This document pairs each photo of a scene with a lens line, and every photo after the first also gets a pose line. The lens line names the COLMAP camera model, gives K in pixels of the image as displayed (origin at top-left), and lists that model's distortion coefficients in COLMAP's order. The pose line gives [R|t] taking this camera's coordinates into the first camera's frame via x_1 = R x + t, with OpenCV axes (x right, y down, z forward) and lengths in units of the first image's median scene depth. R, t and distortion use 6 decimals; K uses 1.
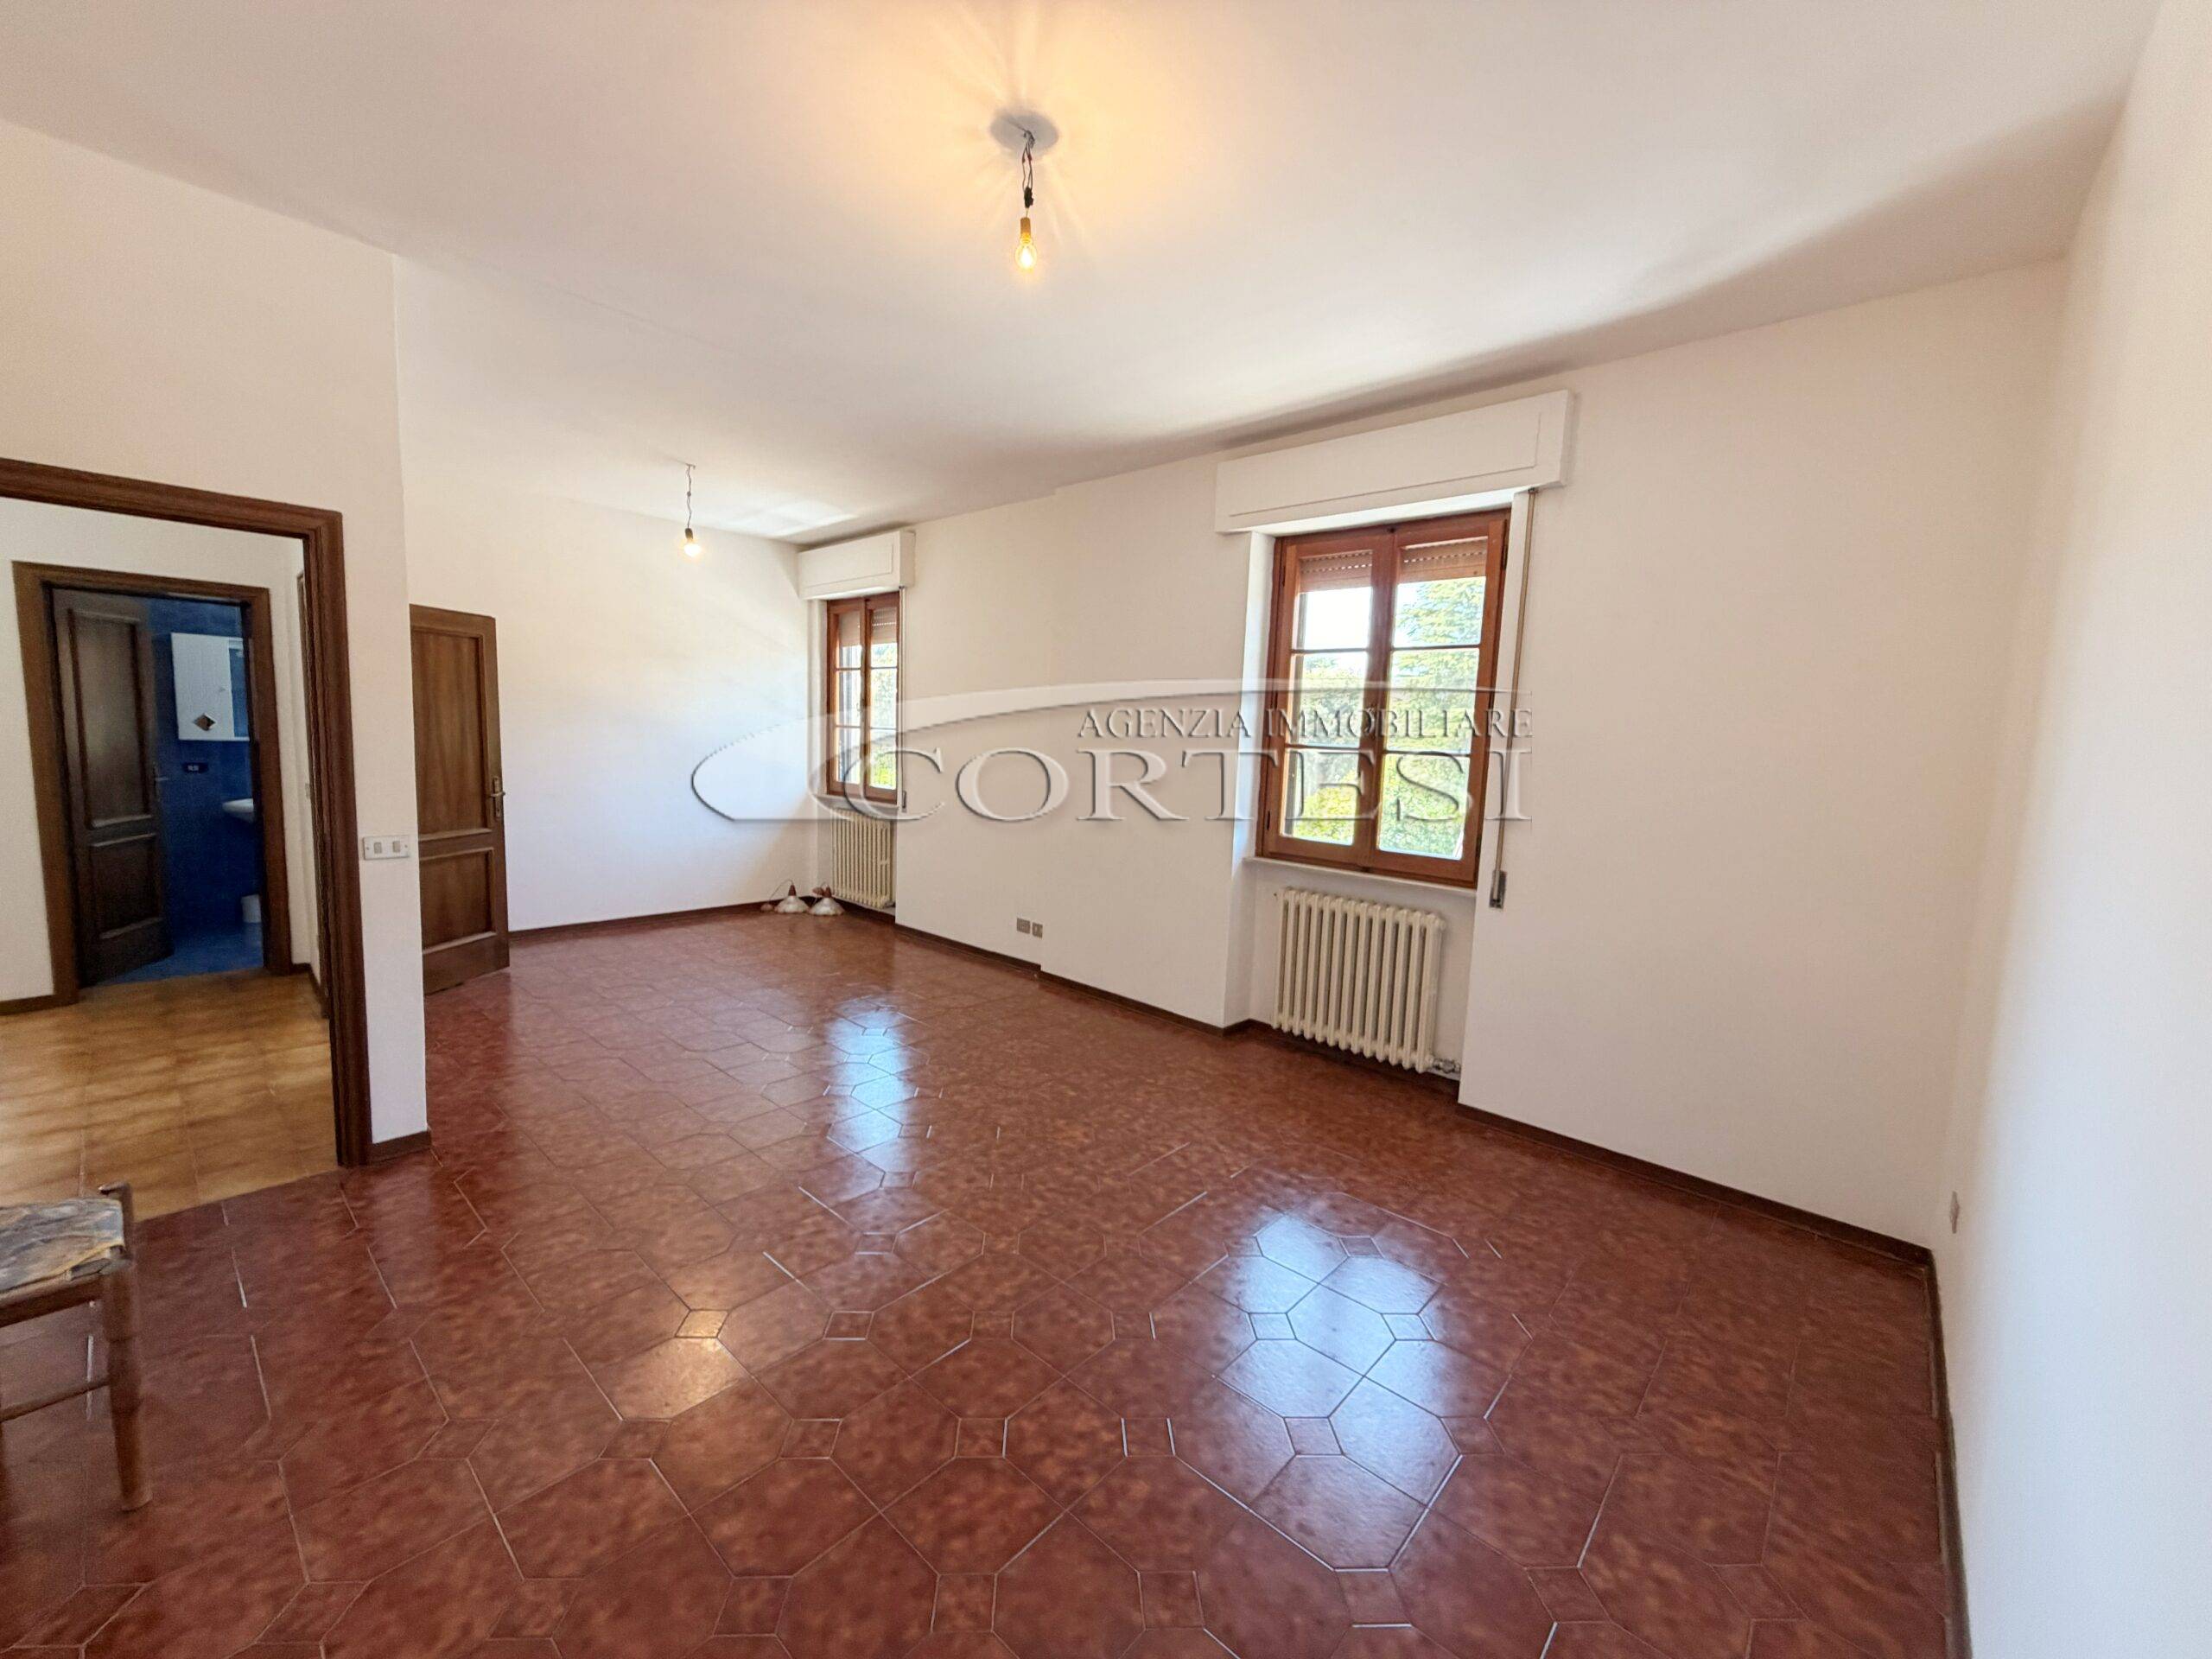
lens RADIAL K [[883.3, 0, 1101.8], [0, 883.3, 830.1], [0, 0, 1]] dist [-0.001067, 0.000577]
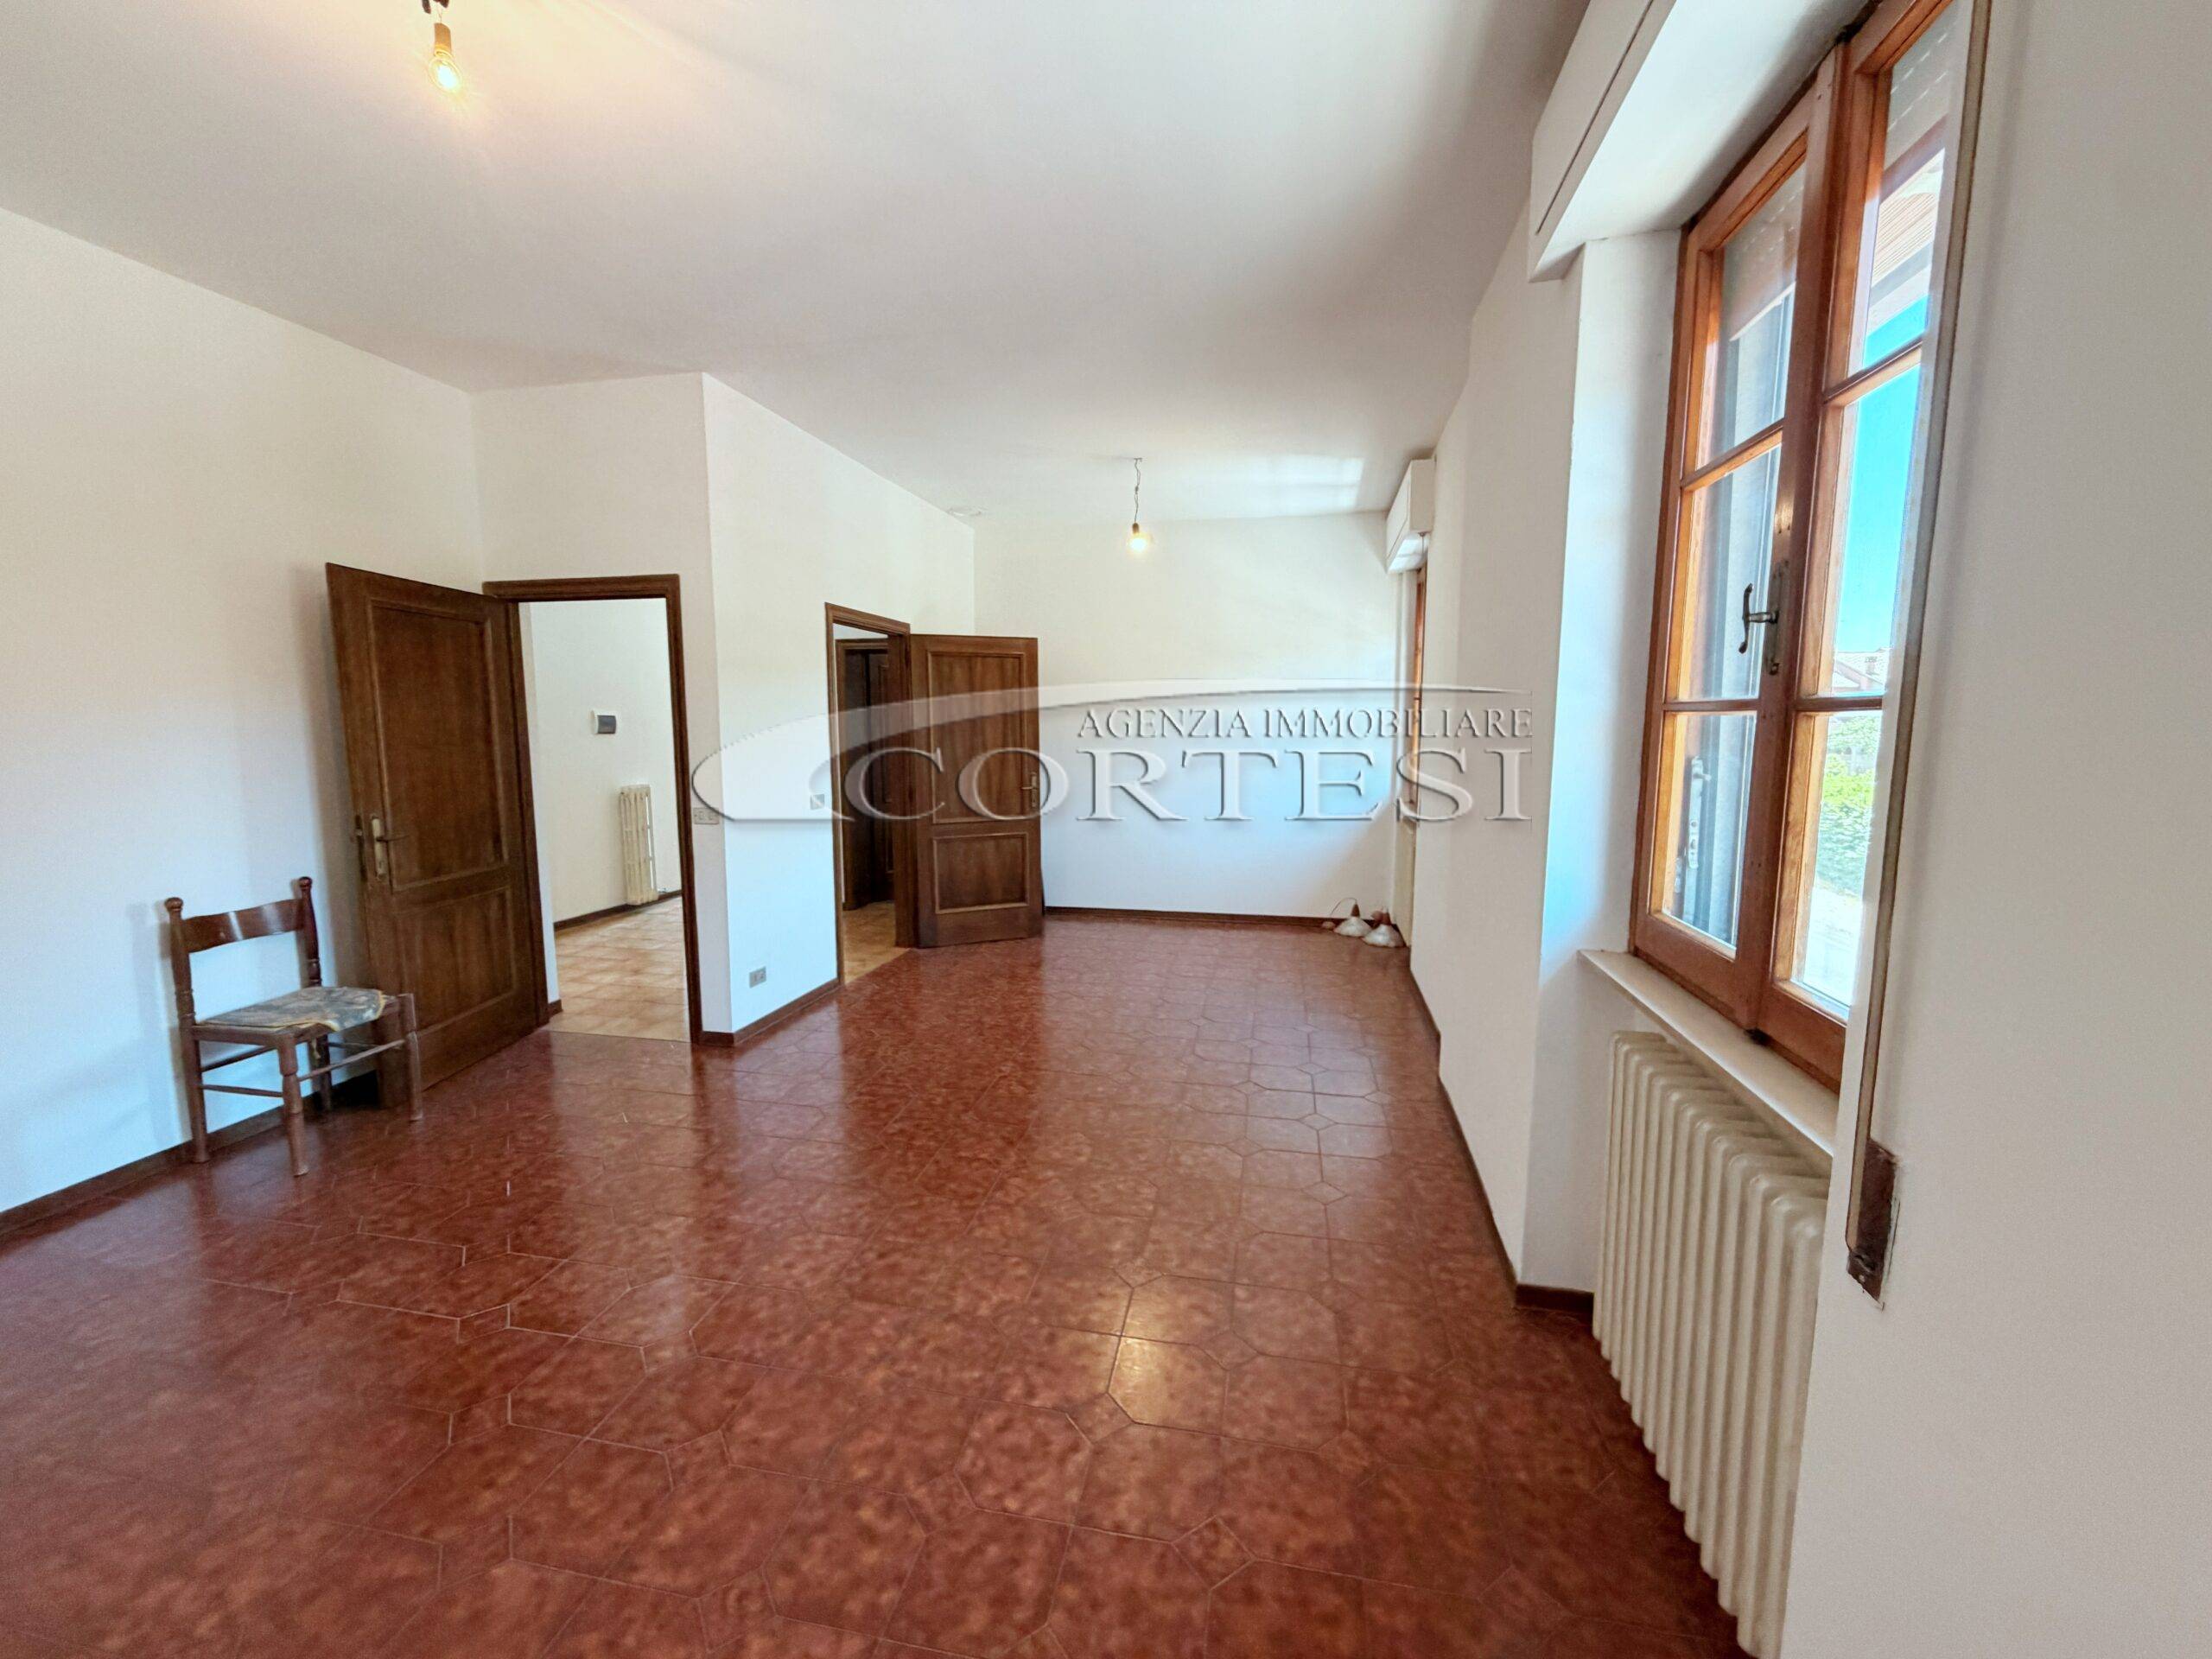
lens RADIAL K [[887.9, 0, 1106.0], [0, 887.9, 829.5], [0, 0, 1]] dist [-0.001320, 0.000360]
pose [[0.510506, 0.059722, -0.857798, 0.484804], [-0.073494, 0.996965, 0.025672, -0.028509], [0.856728, 0.049937, 0.513346, 0.598758]]
